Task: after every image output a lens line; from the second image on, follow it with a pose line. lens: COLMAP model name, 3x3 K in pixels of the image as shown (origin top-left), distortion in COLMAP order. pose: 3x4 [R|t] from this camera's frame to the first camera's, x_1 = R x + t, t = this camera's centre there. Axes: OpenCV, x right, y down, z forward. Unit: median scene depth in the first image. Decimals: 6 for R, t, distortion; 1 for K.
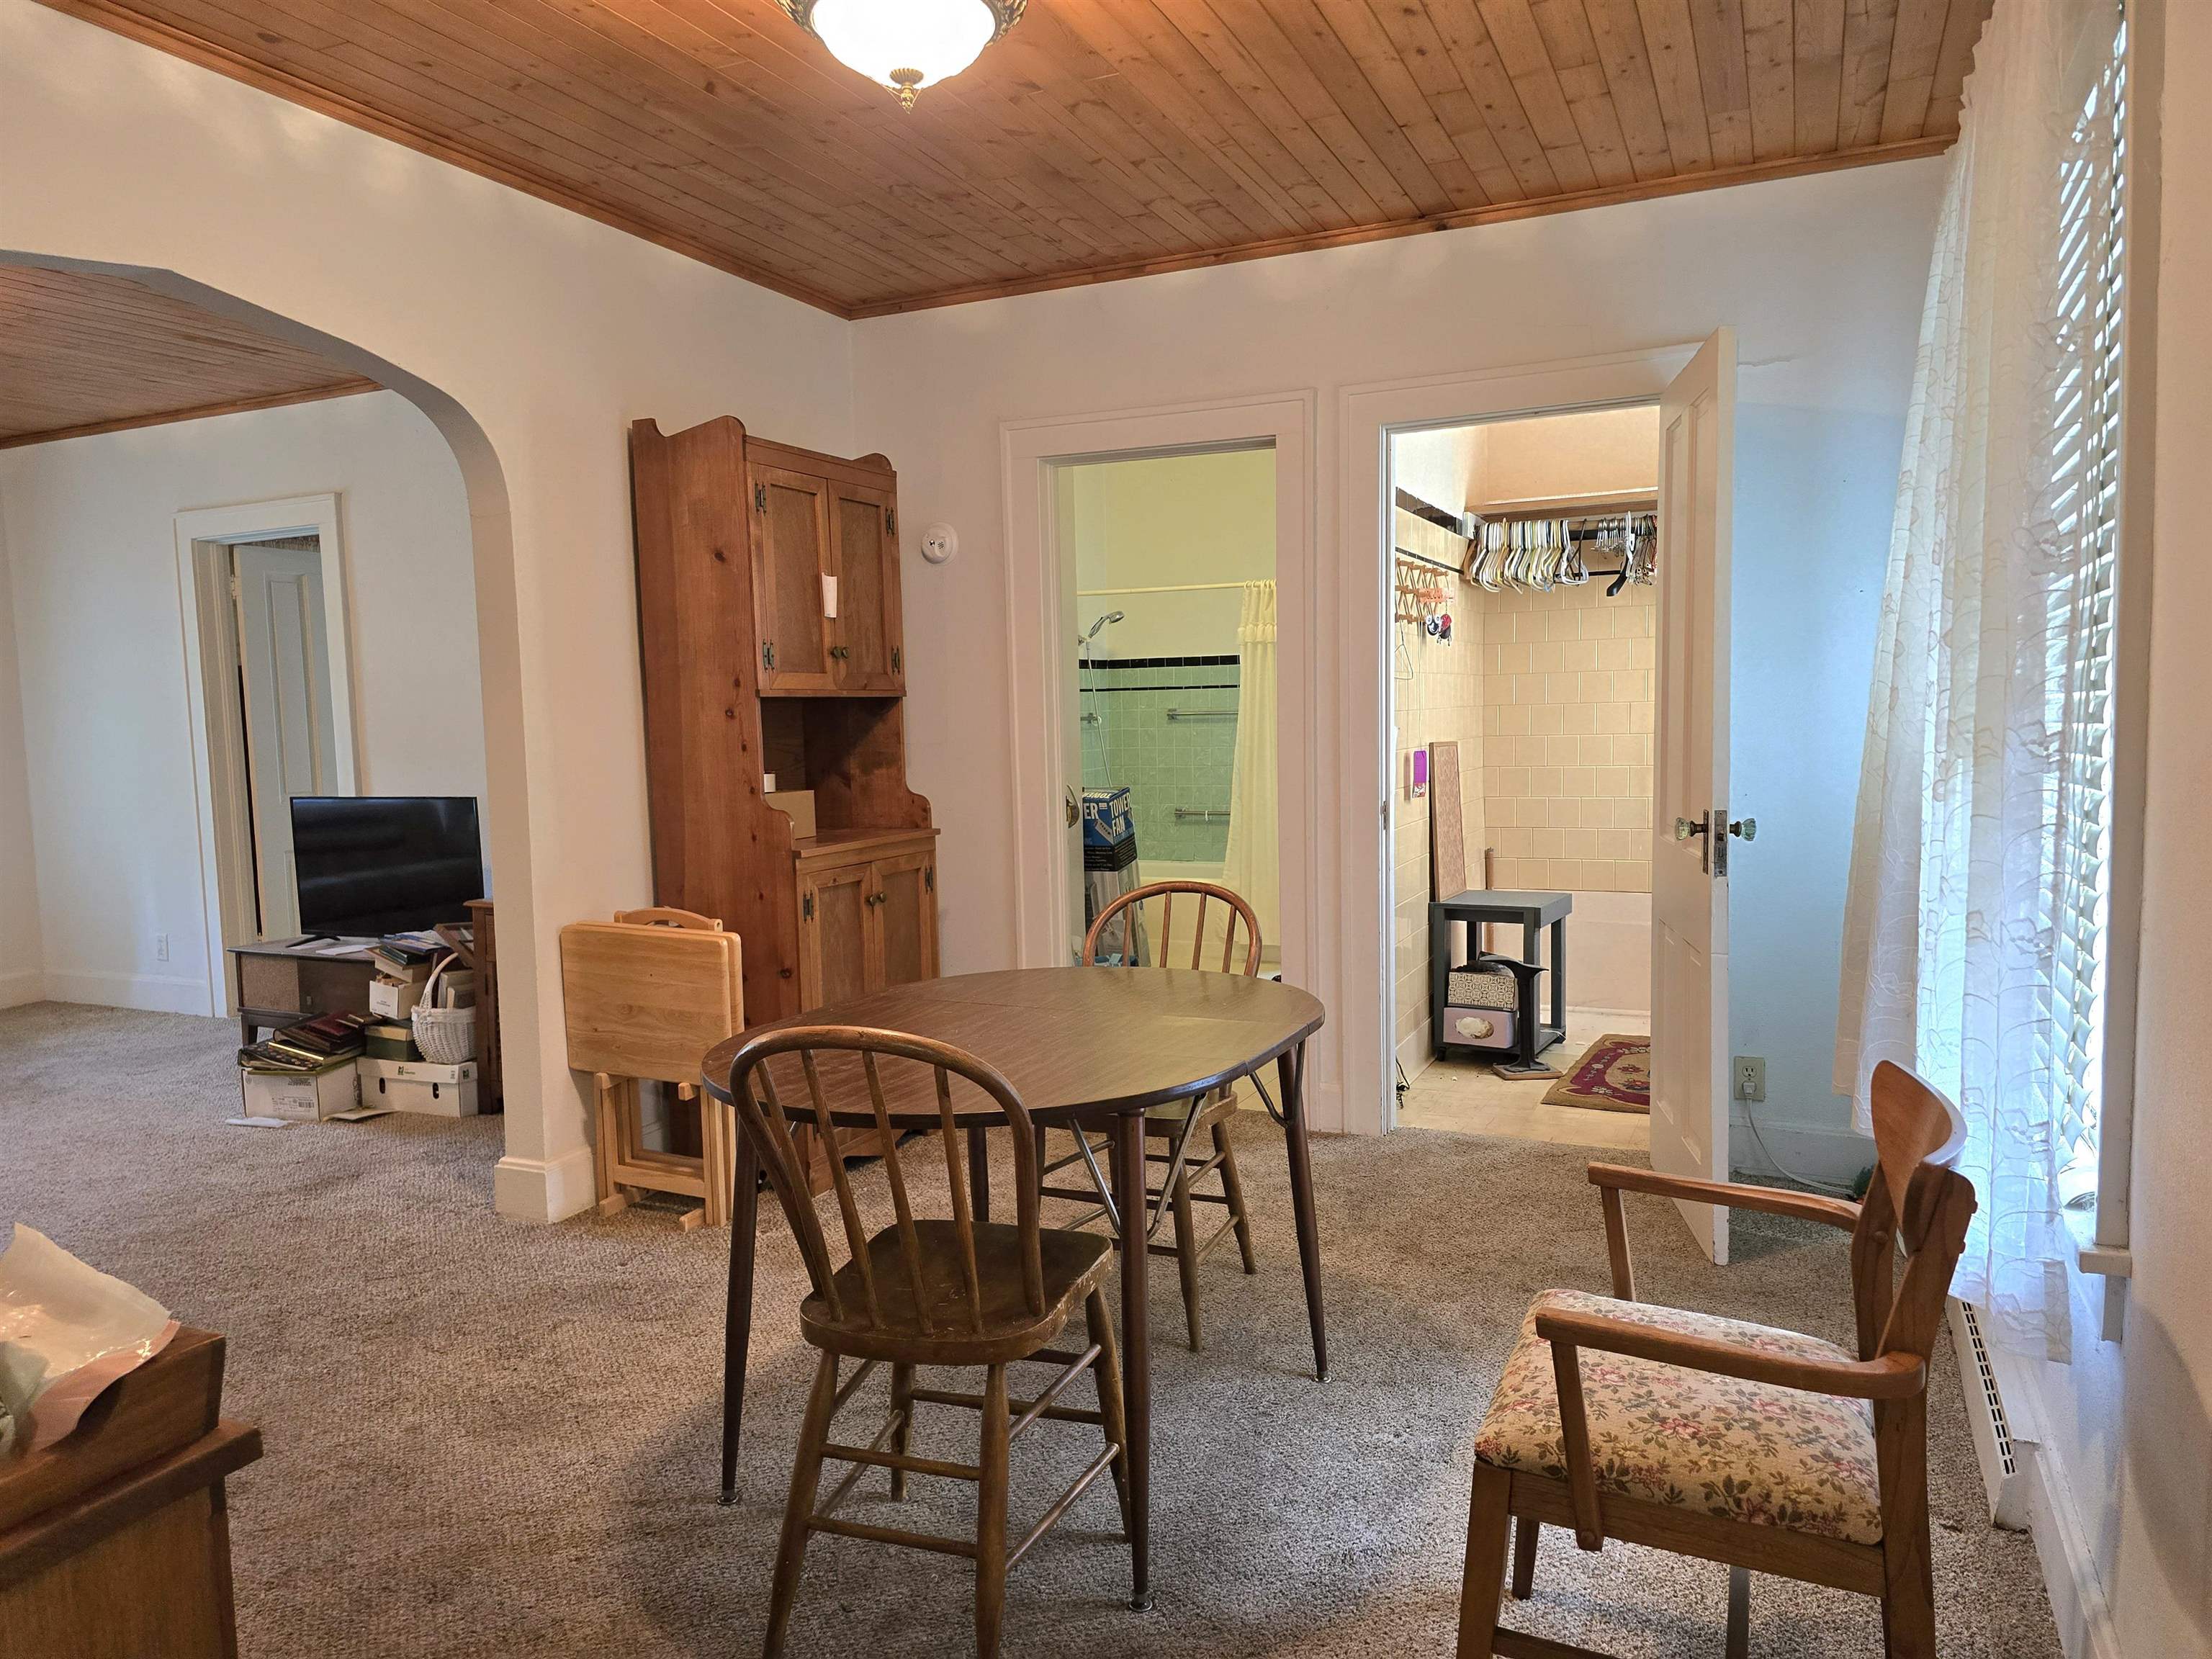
lens RADIAL K [[1473.7, 0, 1105.6], [0, 1473.7, 840.4], [0, 0, 1]] dist [0.001524, -0.000833]
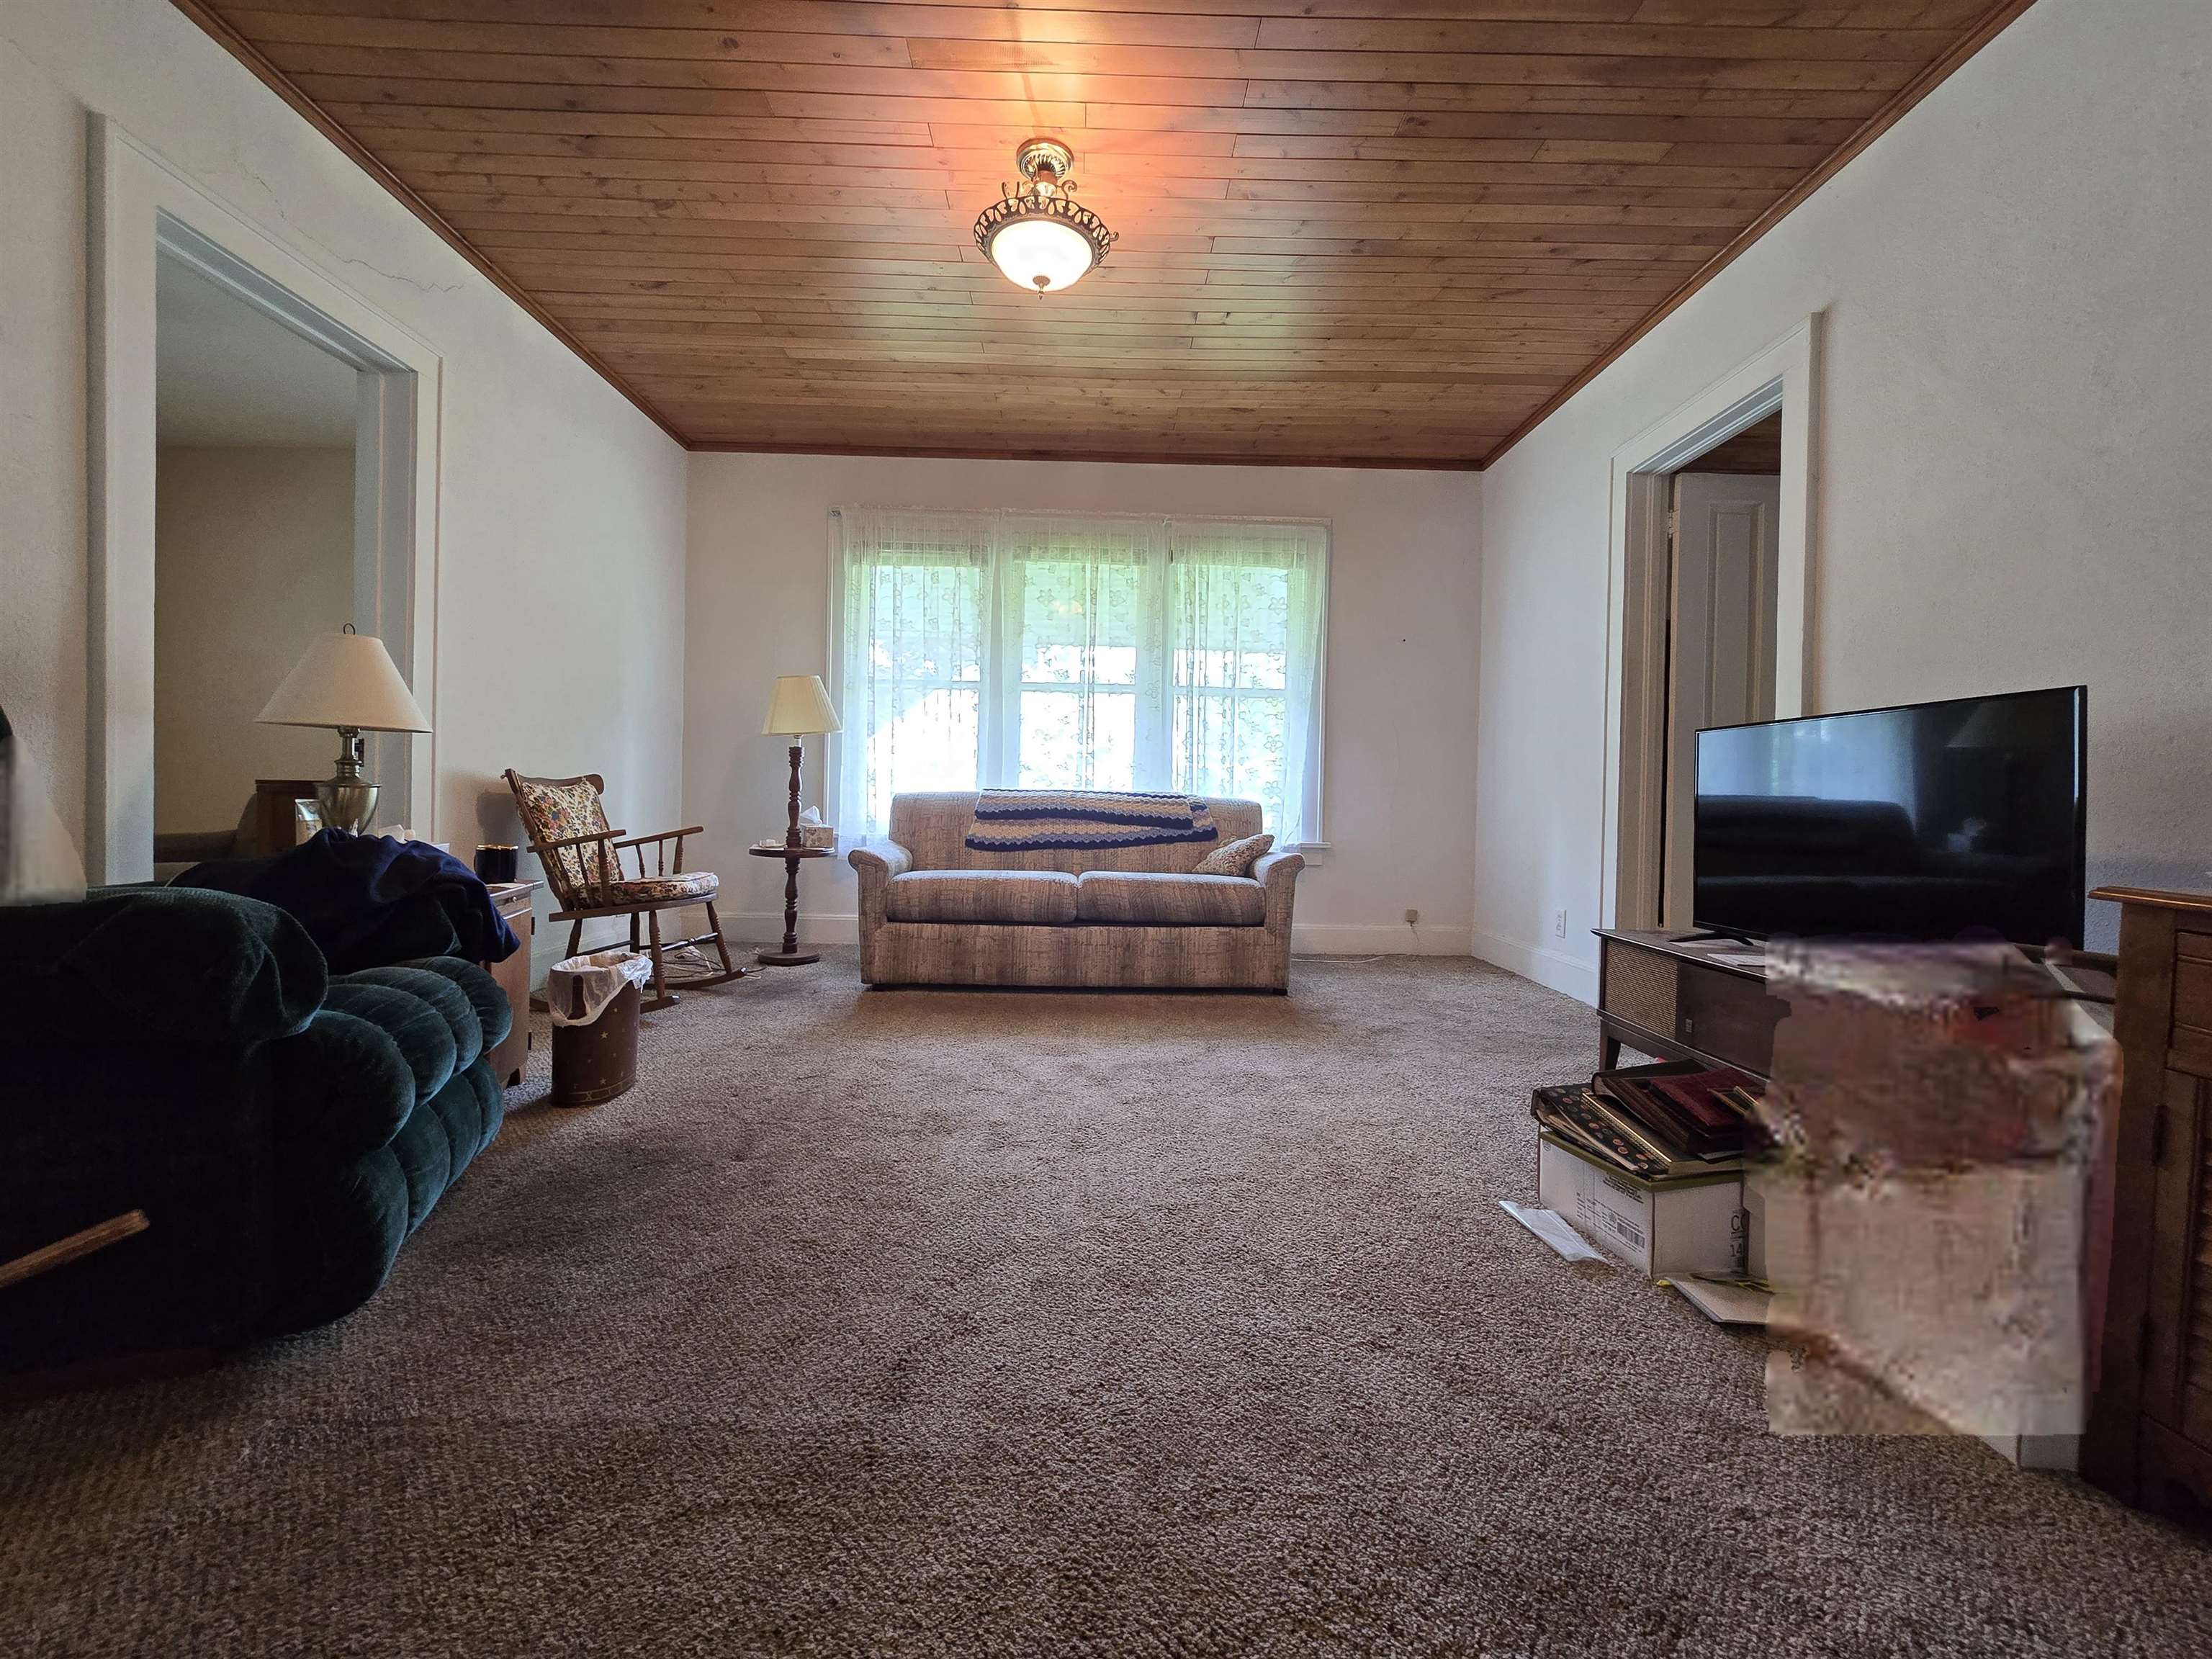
lens RADIAL K [[904.6, 0, 1103.0], [0, 904.6, 804.4], [0, 0, 1]] dist [0.001081, 0.000099]
pose [[0.423662, 0.041938, -0.904849, -0.281920], [-0.115230, 0.993307, -0.007914, 0.041710], [0.898461, 0.107618, 0.425659, 0.568841]]
